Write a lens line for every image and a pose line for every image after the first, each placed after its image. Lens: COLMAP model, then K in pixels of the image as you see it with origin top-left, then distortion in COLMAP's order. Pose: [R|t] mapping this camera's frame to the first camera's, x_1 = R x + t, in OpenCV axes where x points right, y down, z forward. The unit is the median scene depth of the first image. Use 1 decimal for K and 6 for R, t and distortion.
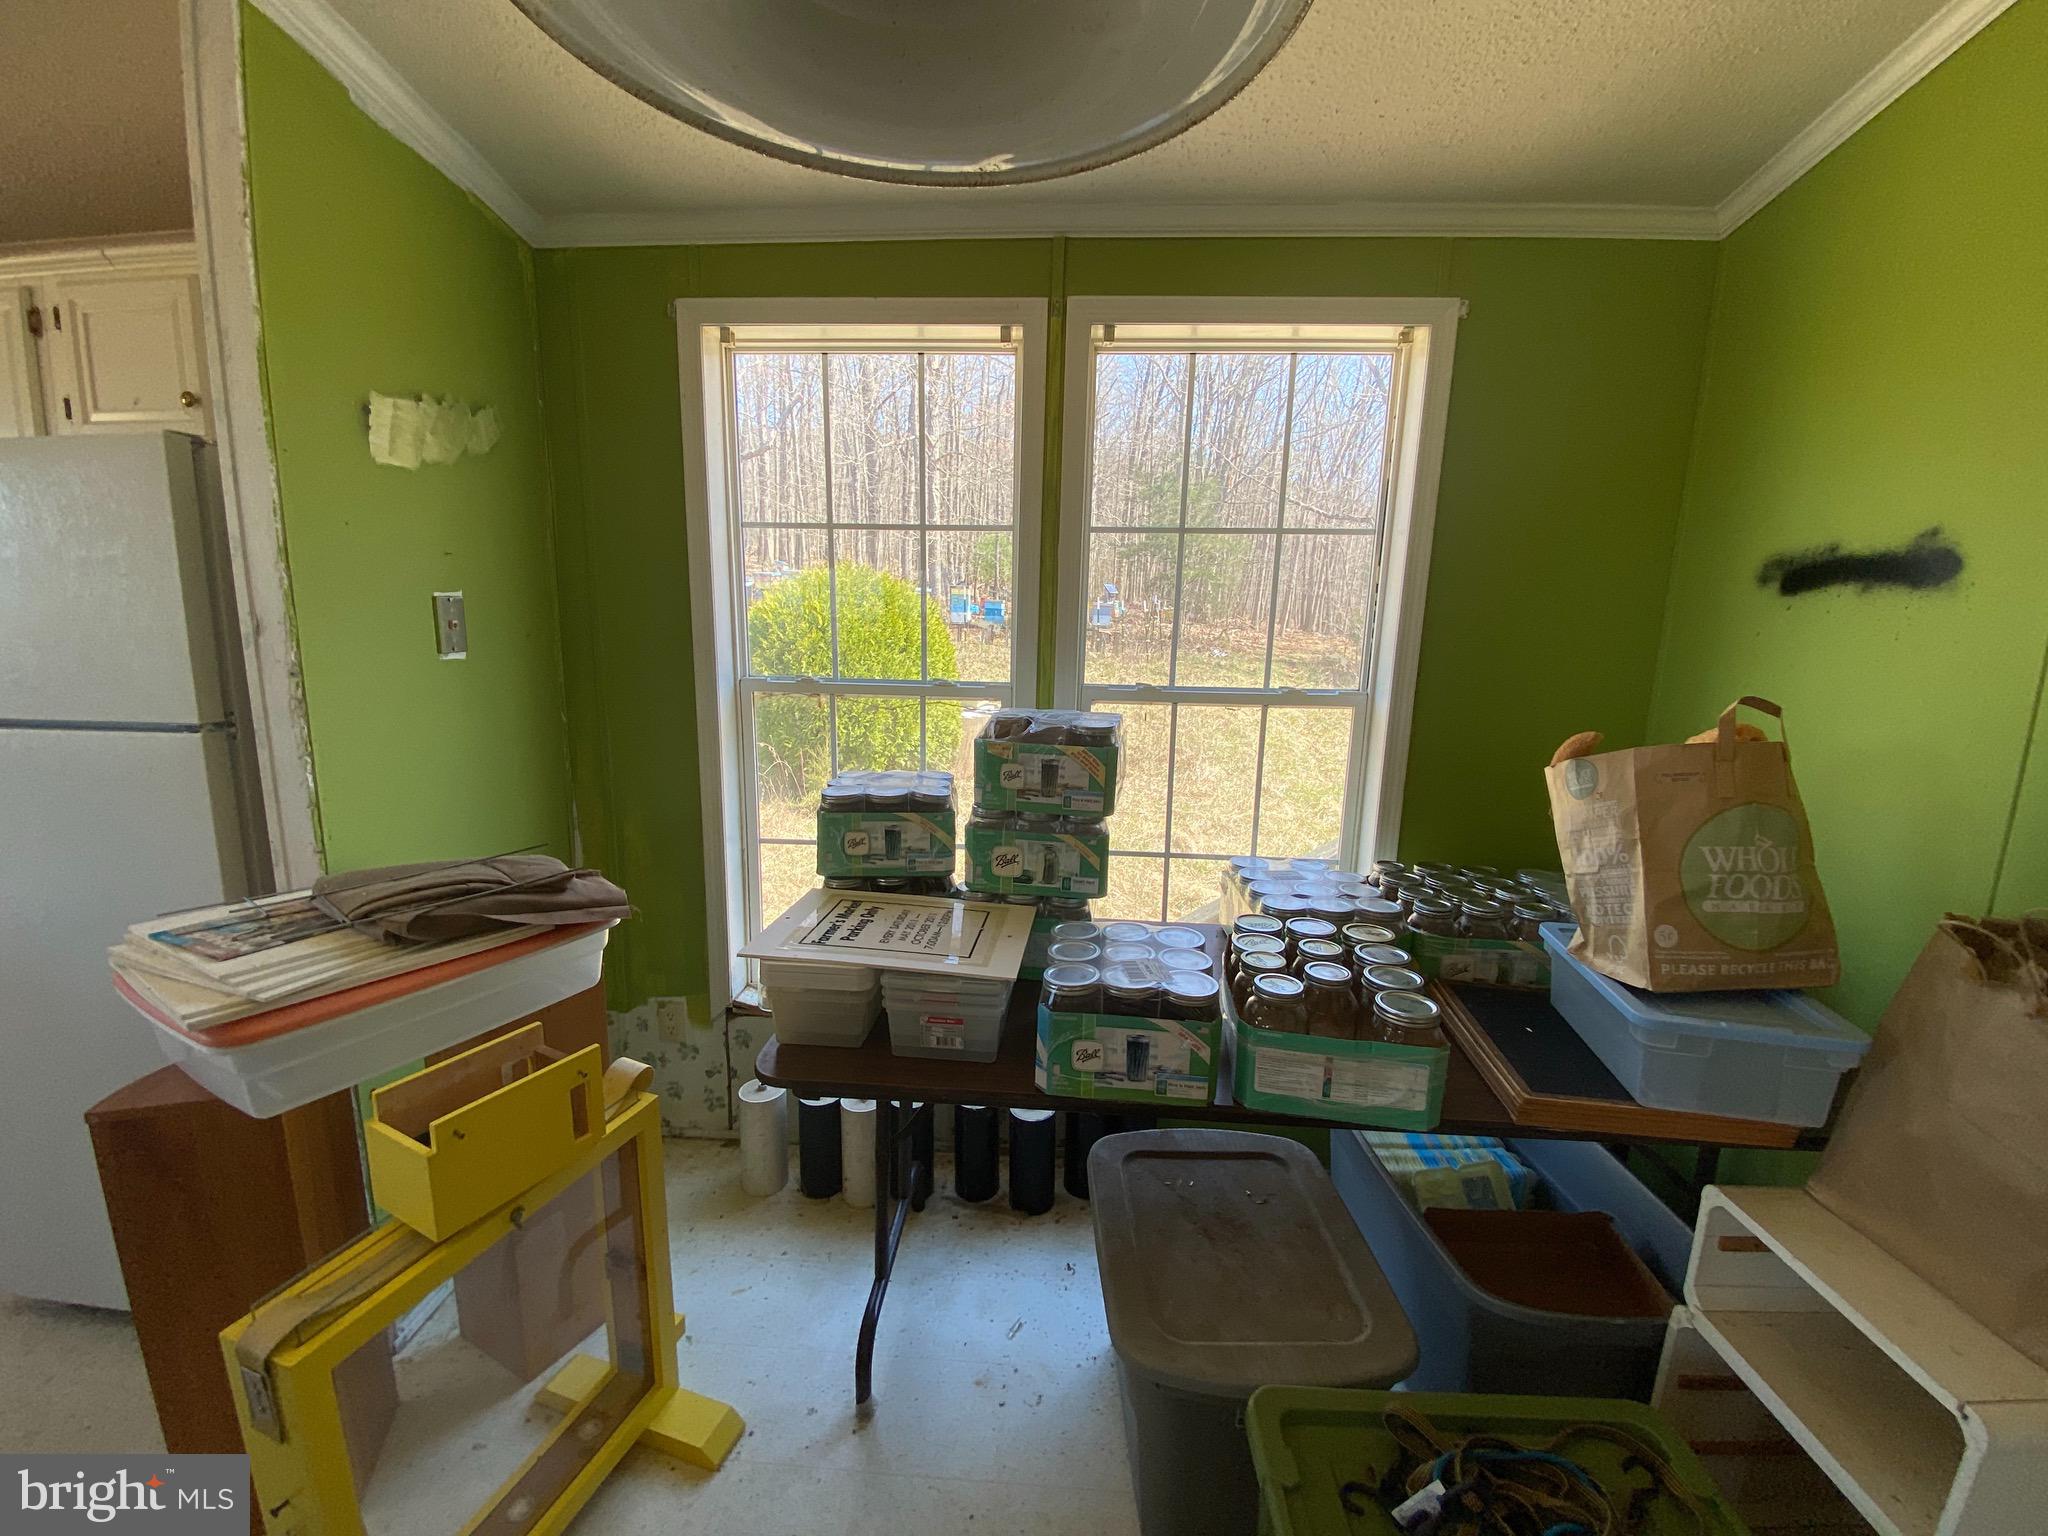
lens RADIAL K [[829.3, 0, 1024.0], [0, 829.3, 768.0], [0, 0, 1]] dist [0.018657, -0.020149]
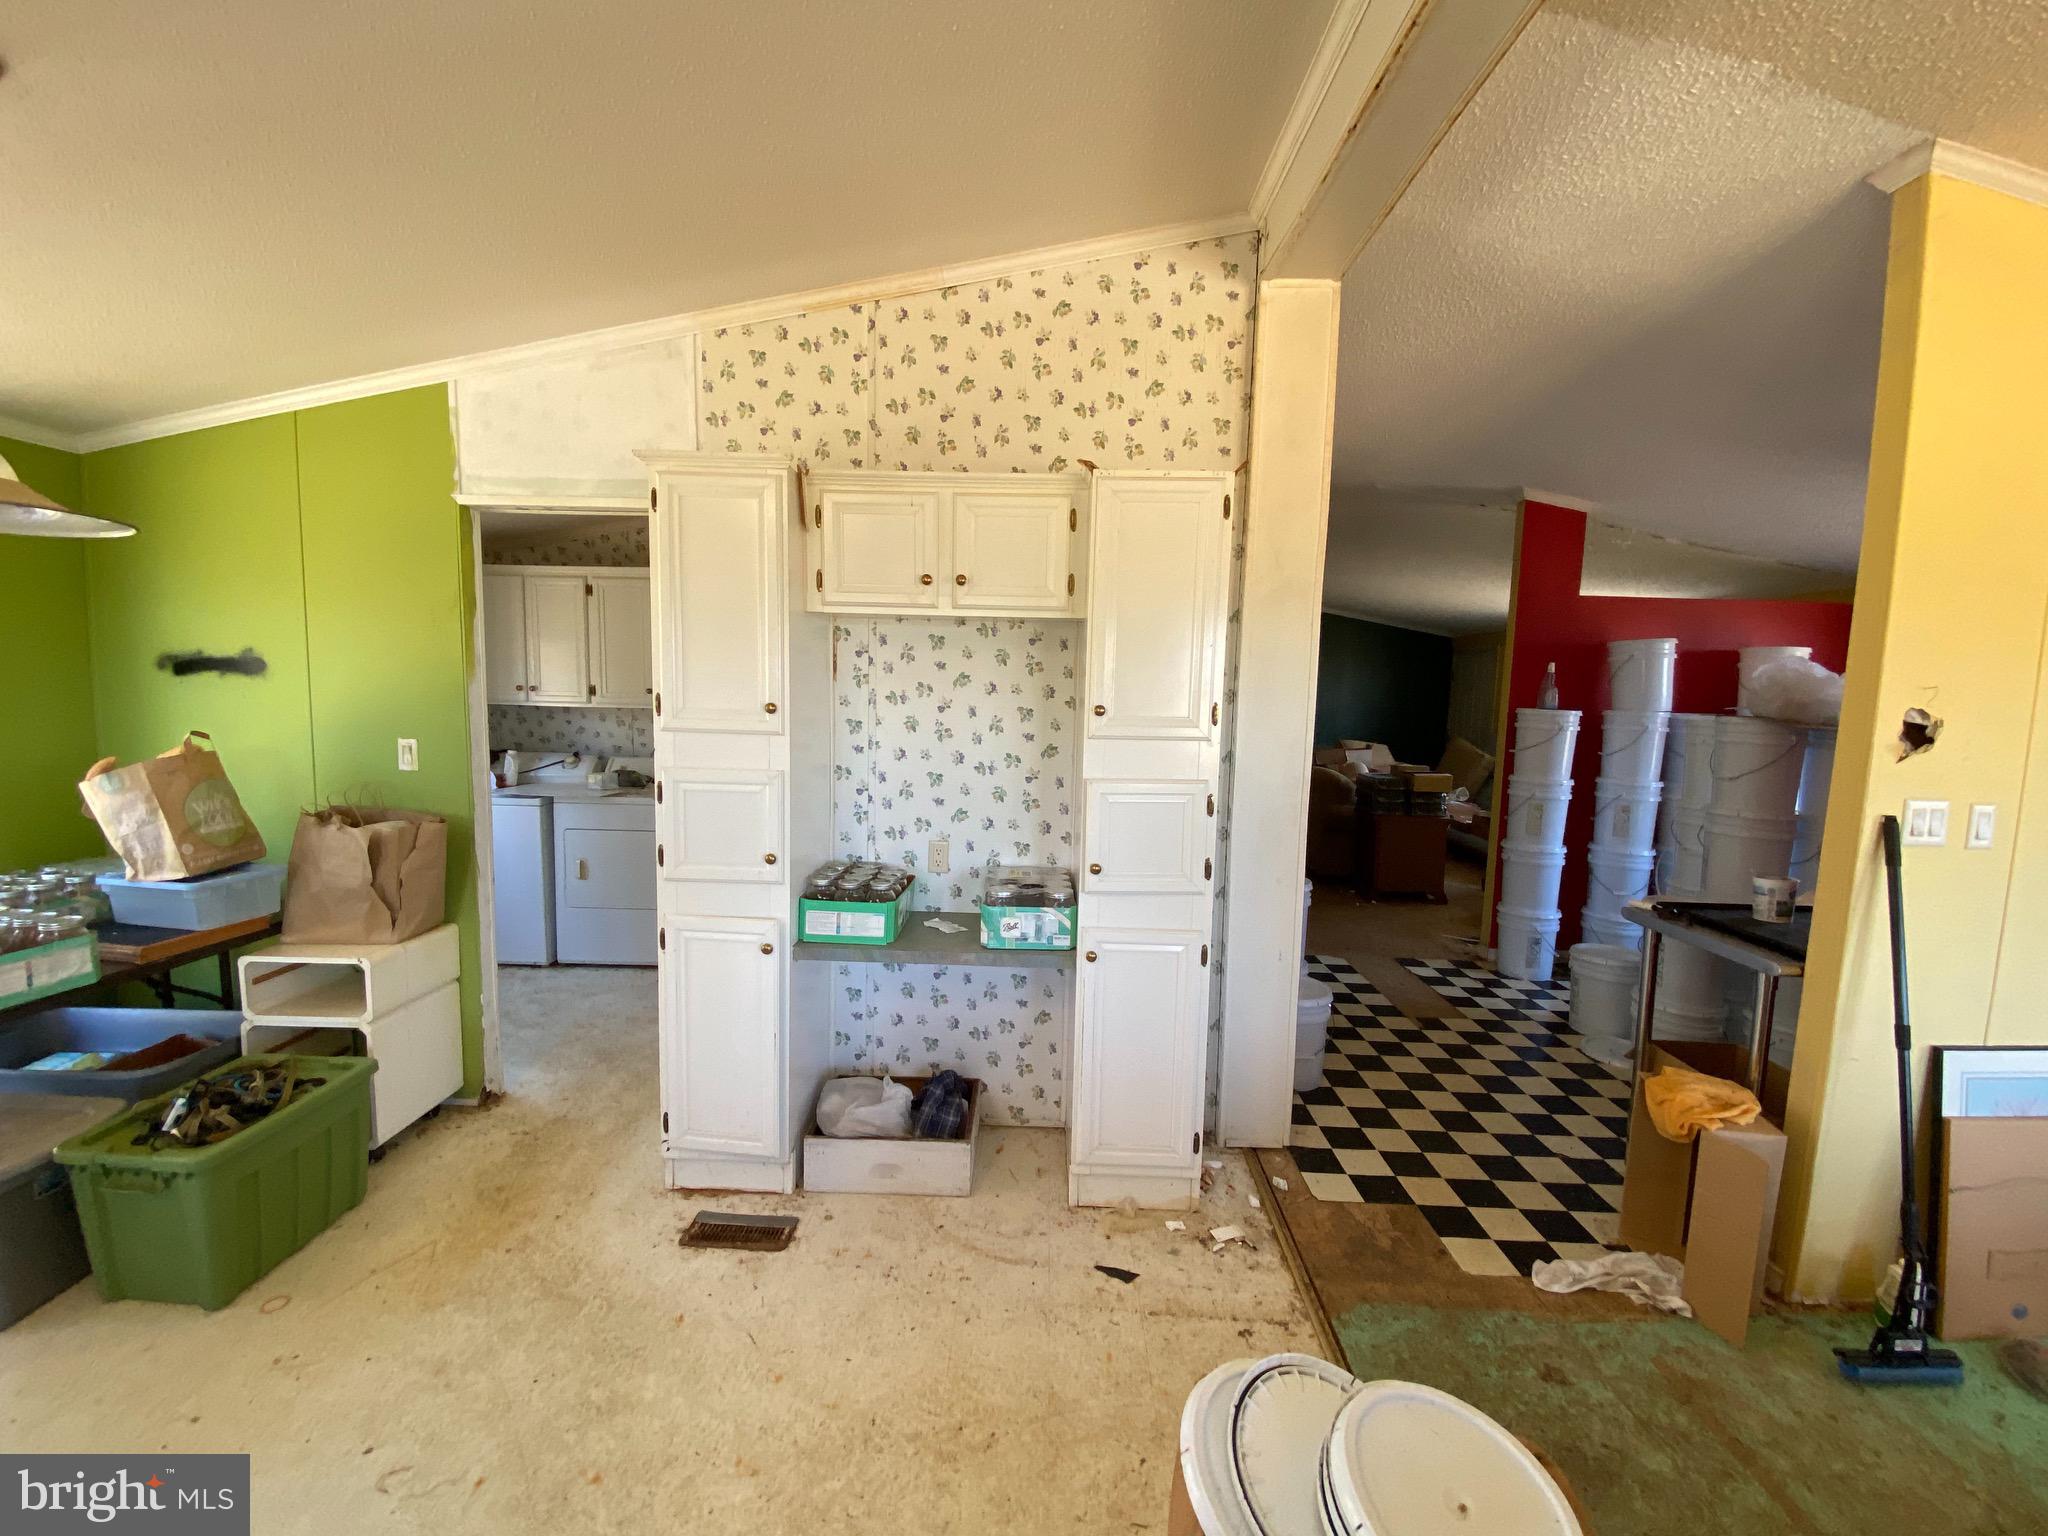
lens RADIAL K [[829.3, 0, 1024.0], [0, 829.3, 768.0], [0, 0, 1]] dist [0.018657, -0.020149]
pose [[-0.036329, -0.117235, 0.992439, -1.213919], [0.156588, 0.980160, 0.121517, 0.076188], [-0.986996, 0.159819, -0.017250, -0.959728]]
